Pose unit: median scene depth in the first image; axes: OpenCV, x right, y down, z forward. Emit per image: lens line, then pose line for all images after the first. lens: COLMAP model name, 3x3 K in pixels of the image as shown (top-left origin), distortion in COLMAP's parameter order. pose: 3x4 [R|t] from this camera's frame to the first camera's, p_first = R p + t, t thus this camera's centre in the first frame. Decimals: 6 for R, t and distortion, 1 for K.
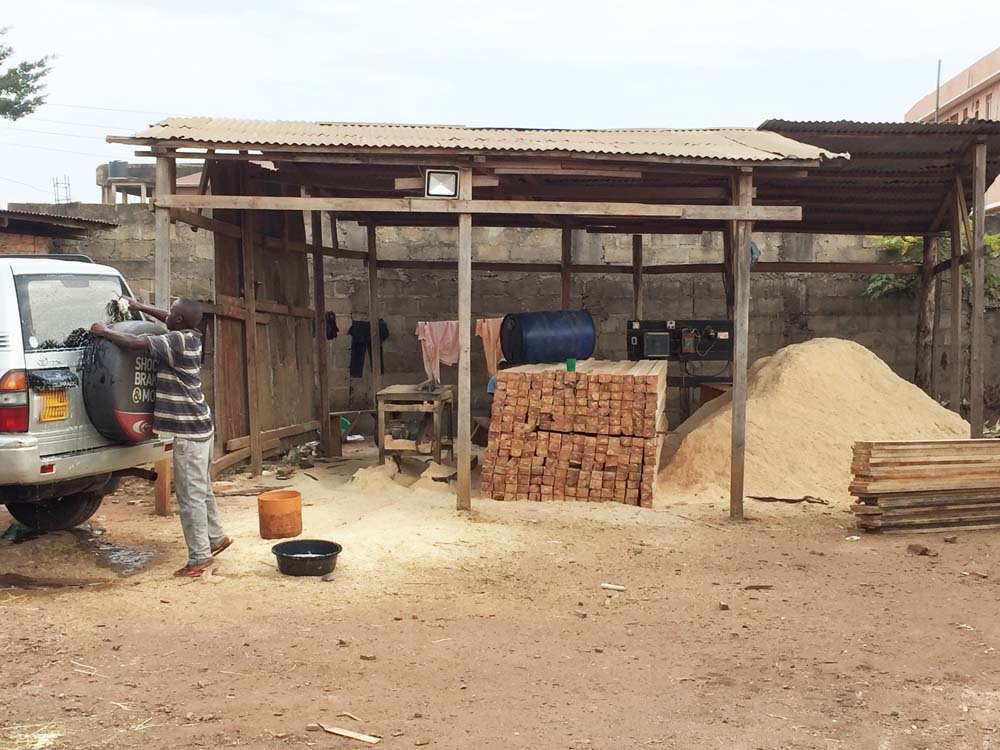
lens RADIAL K [[1443.4, 0, 500.0], [0, 1443.4, 375.0], [0, 0, 1]] dist [0.009909, 0.026209]
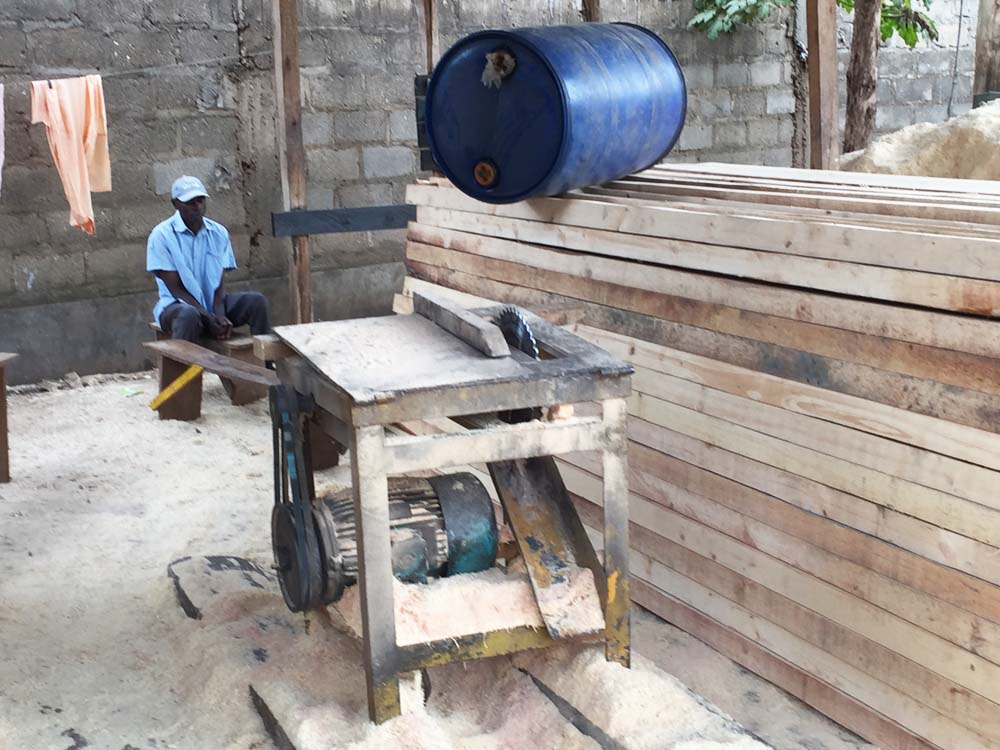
lens RADIAL K [[1443.4, 0, 500.0], [0, 1443.4, 375.0], [0, 0, 1]] dist [0.009909, 0.026209]
pose [[0.840419, -0.127979, 0.526608, -0.126187], [0.051279, 0.986136, 0.157819, -0.015511], [-0.539505, -0.105630, 0.835330, 0.594510]]
